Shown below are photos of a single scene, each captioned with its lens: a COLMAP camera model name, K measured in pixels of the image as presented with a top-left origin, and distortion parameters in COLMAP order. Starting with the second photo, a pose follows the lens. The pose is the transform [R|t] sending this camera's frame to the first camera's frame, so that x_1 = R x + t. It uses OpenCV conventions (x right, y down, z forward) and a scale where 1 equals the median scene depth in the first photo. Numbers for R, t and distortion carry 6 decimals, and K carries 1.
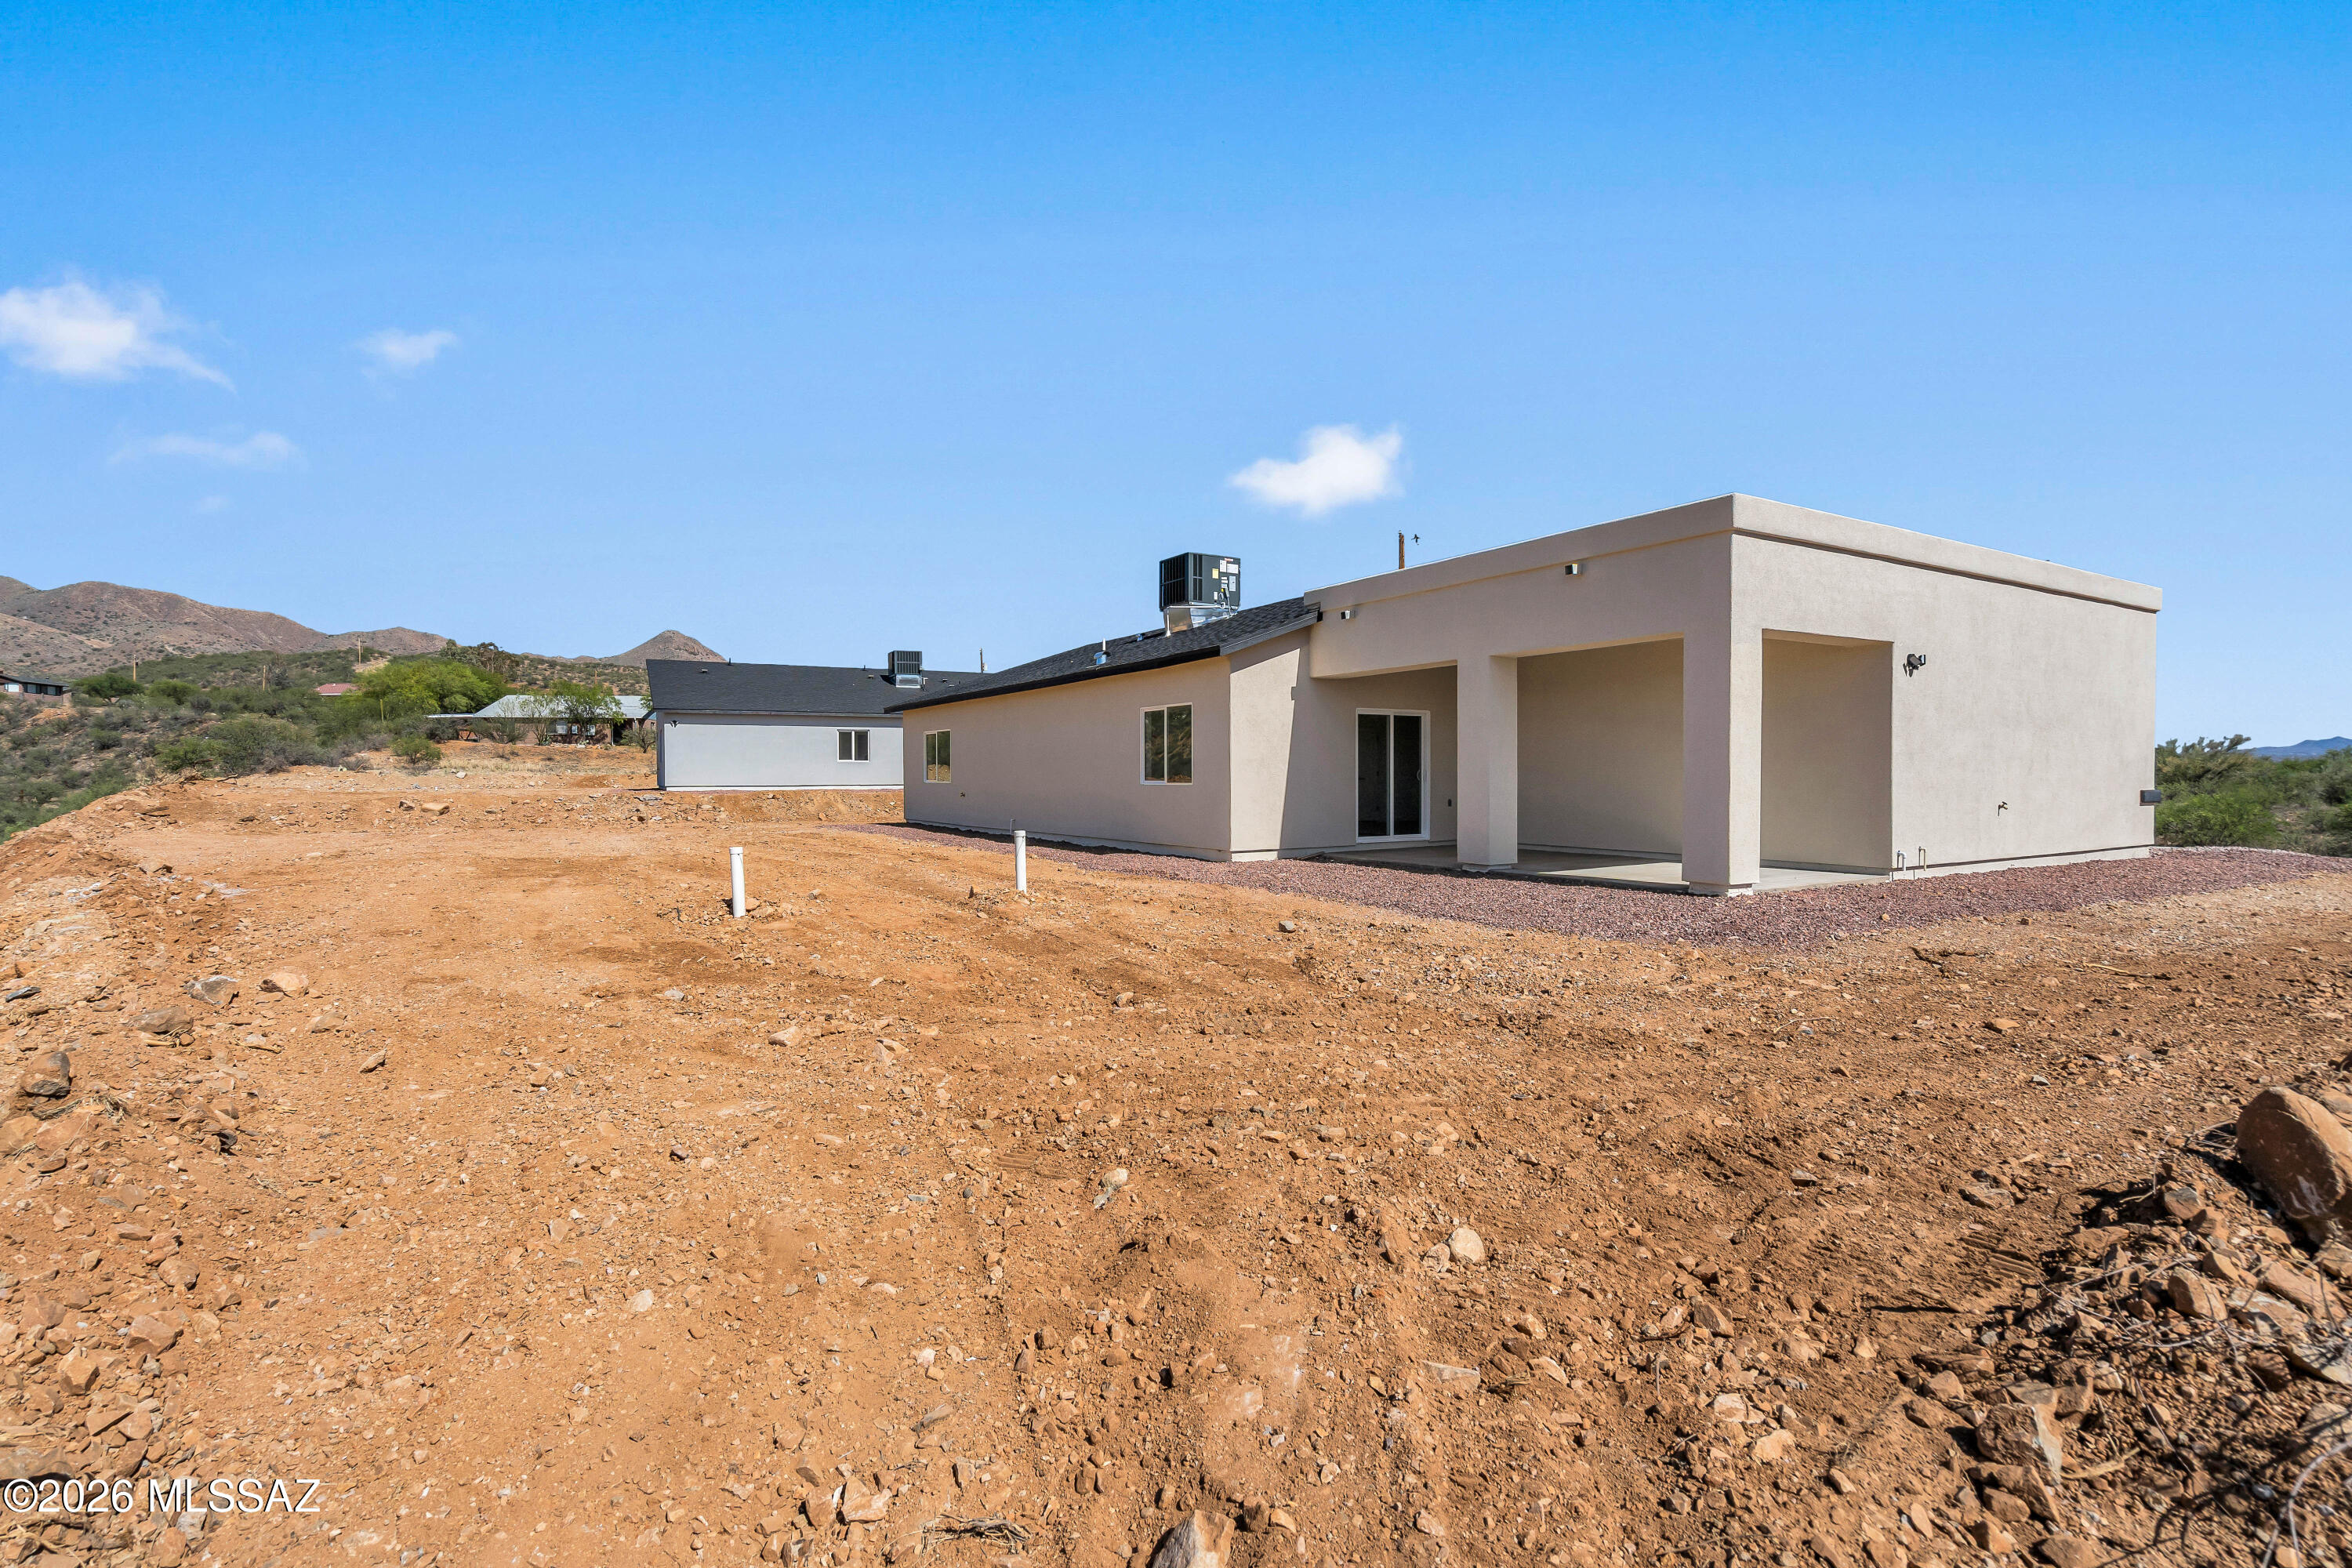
lens RADIAL K [[1076.6, 0, 1170.1], [0, 1076.6, 788.5], [0, 0, 1]] dist [0.005472, 0.002002]
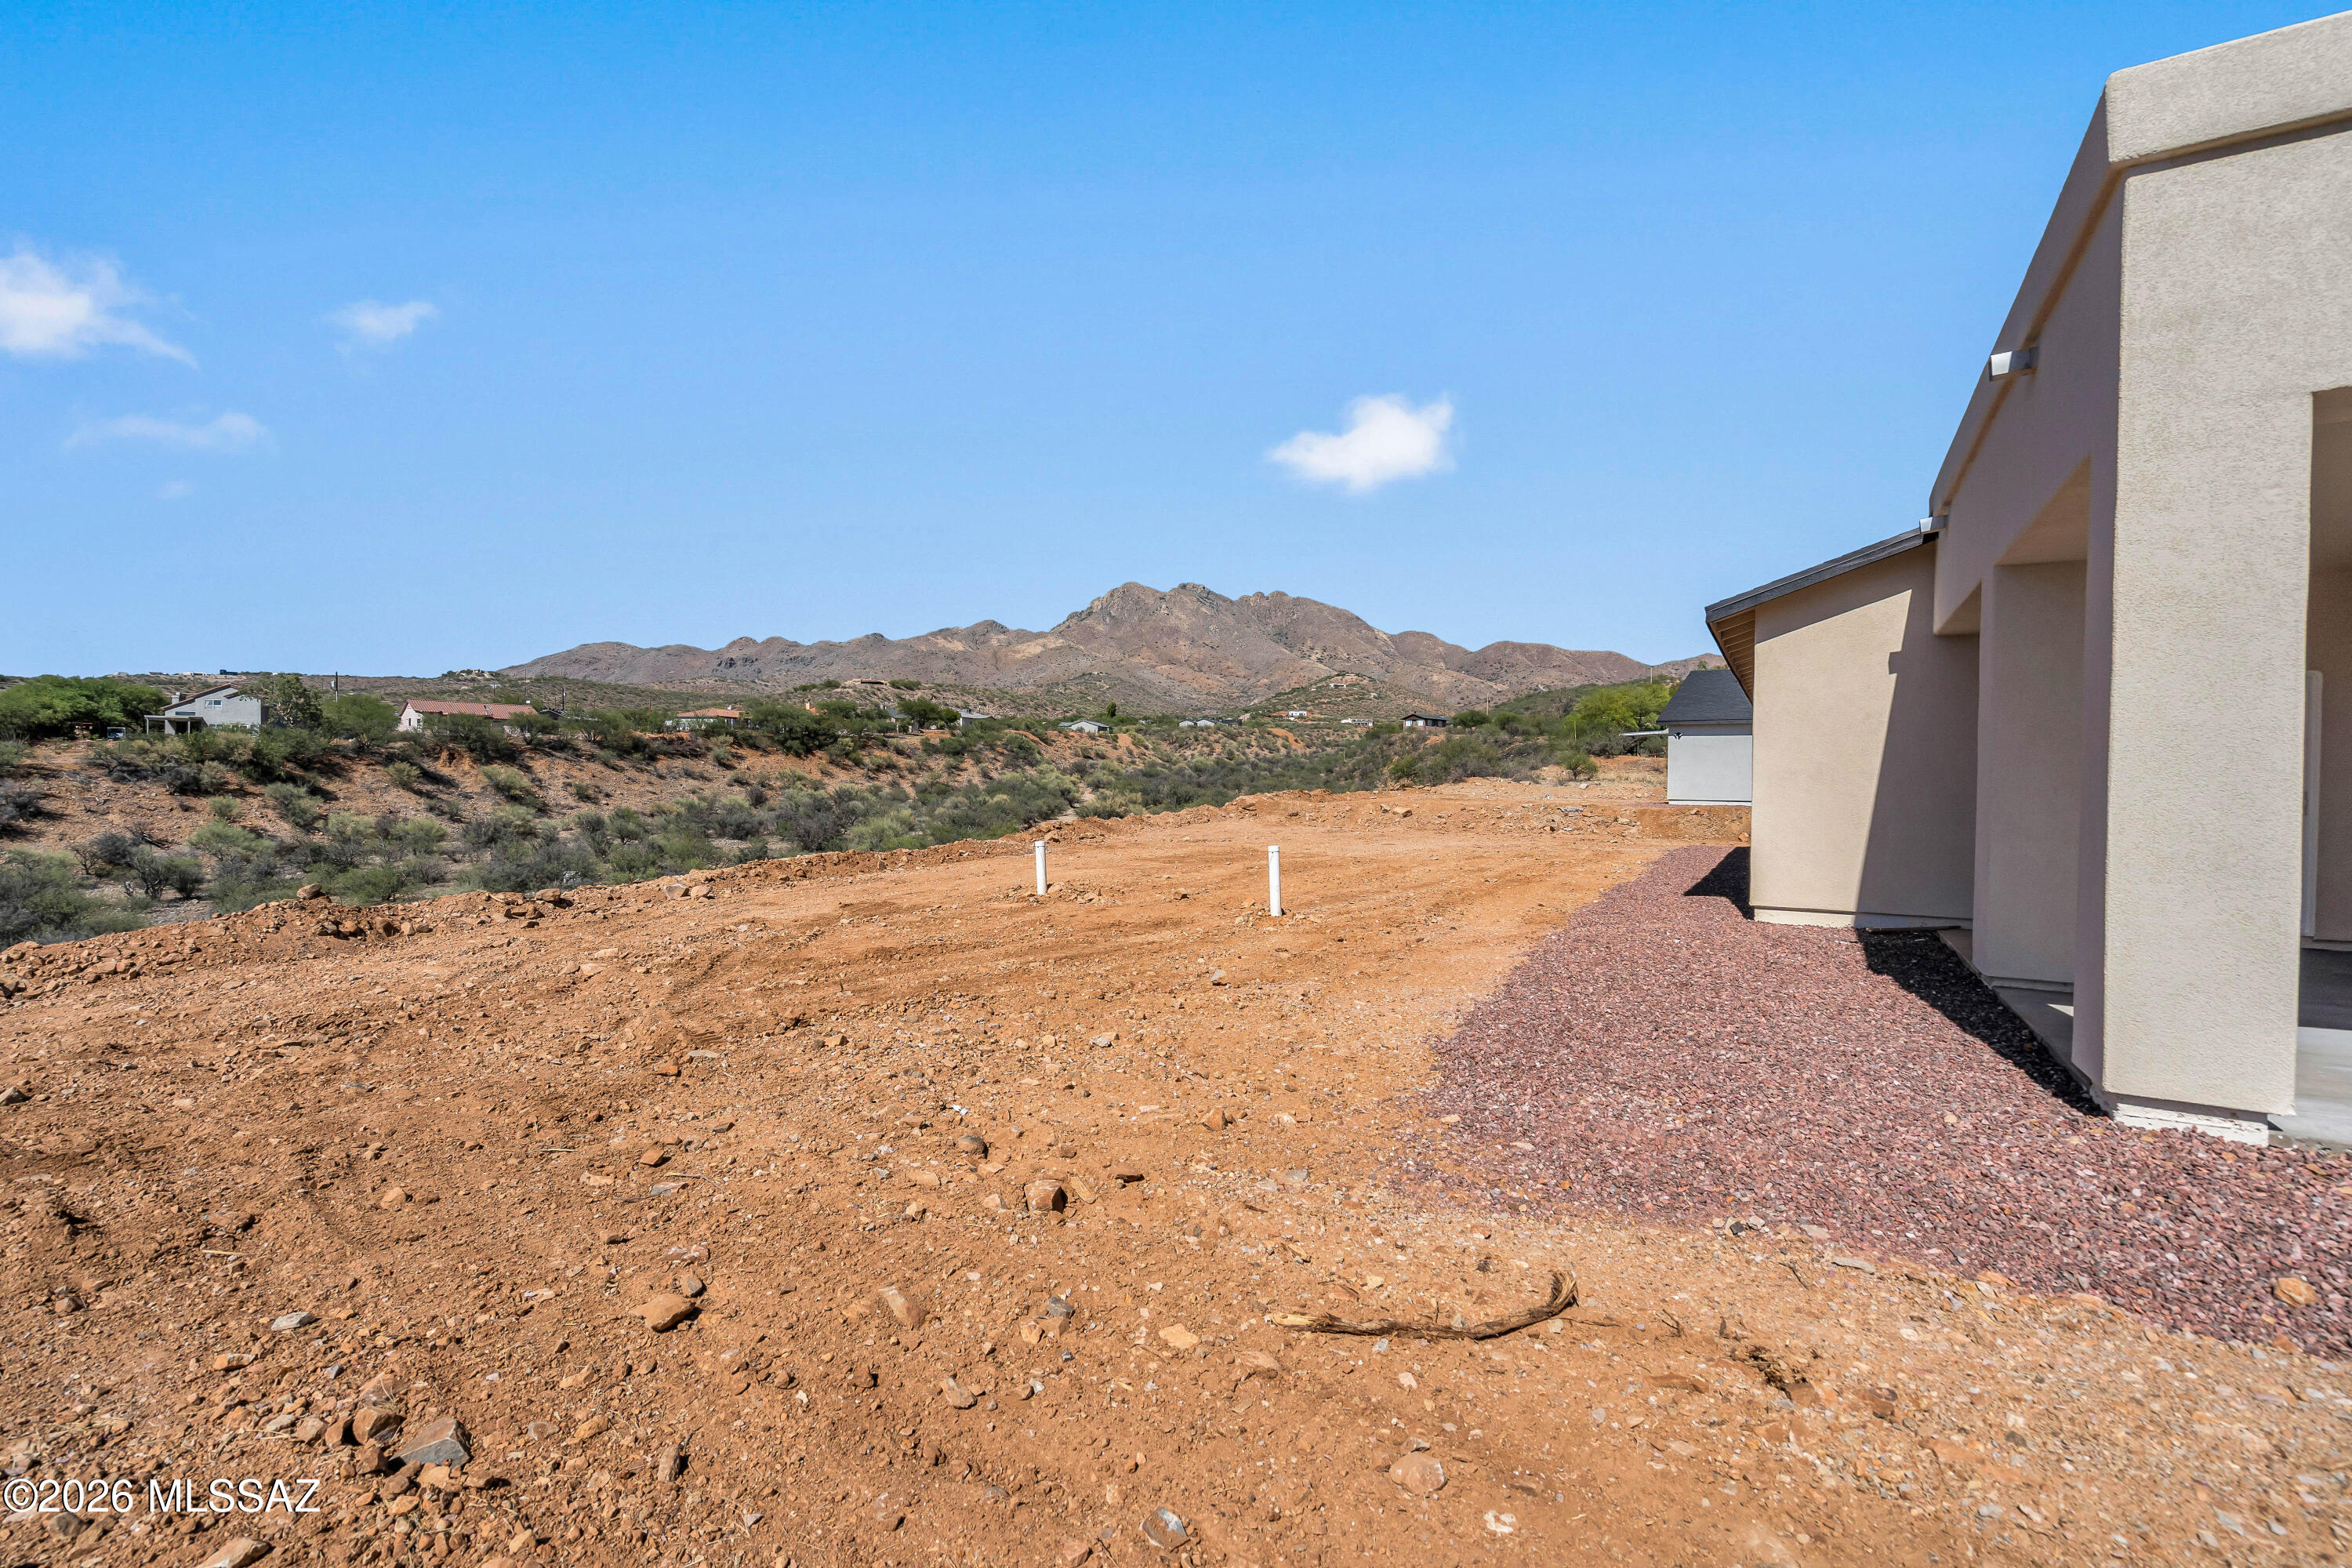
lens RADIAL K [[1076.6, 0, 1166.5], [0, 1076.6, 795.3], [0, 0, 1]] dist [0.005472, 0.002002]
pose [[0.483892, 0.020828, -0.874880, 0.248548], [-0.026660, 0.999604, 0.009052, -0.003714], [0.874721, 0.018944, 0.484256, 0.184065]]
